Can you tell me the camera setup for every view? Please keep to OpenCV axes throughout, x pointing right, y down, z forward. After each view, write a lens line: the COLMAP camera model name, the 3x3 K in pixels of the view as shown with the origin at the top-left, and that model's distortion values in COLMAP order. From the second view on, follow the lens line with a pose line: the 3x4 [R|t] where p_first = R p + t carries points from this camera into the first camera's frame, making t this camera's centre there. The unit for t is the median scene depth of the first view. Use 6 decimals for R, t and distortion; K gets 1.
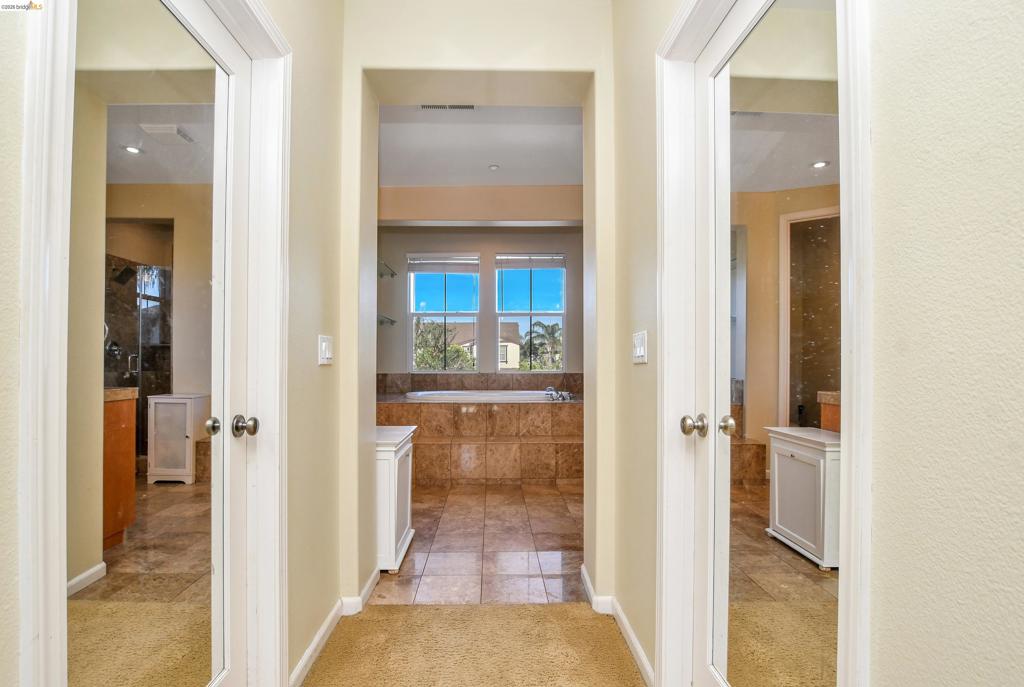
lens RADIAL K [[498.5, 0, 510.9], [0, 498.5, 349.8], [0, 0, 1]] dist [-0.028172, 0.002083]
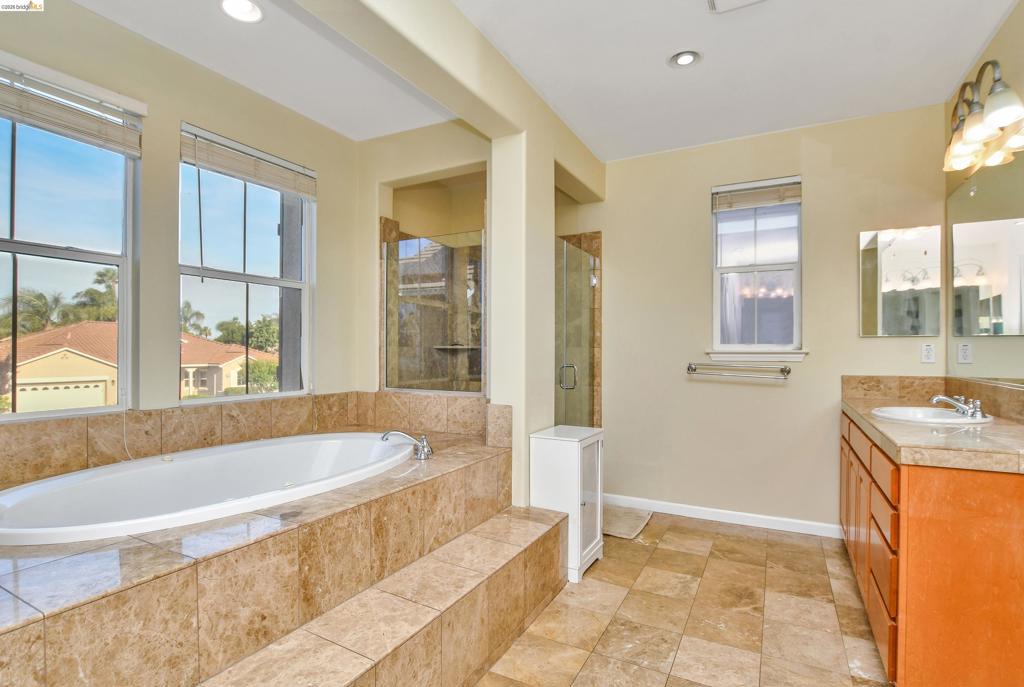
lens RADIAL K [[498.5, 0, 507.8], [0, 498.5, 347.3], [0, 0, 1]] dist [-0.028172, 0.002083]
pose [[0.507027, 0.008866, 0.861885, -0.266631], [-0.018849, 0.999822, 0.000803, -0.009972], [-0.861724, -0.016653, 0.507104, 0.593908]]
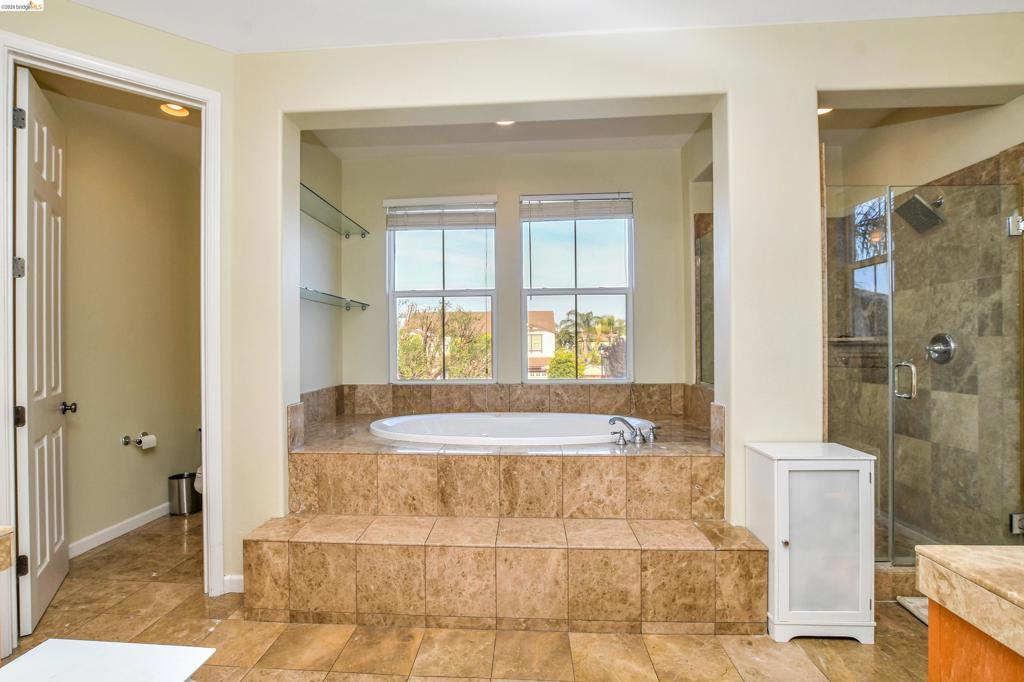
lens RADIAL K [[484.7, 0, 500.7], [0, 484.7, 343.8], [0, 0, 1]] dist [-0.033817, 0.004003]
pose [[0.995664, -0.005883, -0.092842, -0.000195], [0.006984, 0.999909, 0.011540, -0.012695], [0.092765, -0.012138, 0.995614, 0.409172]]
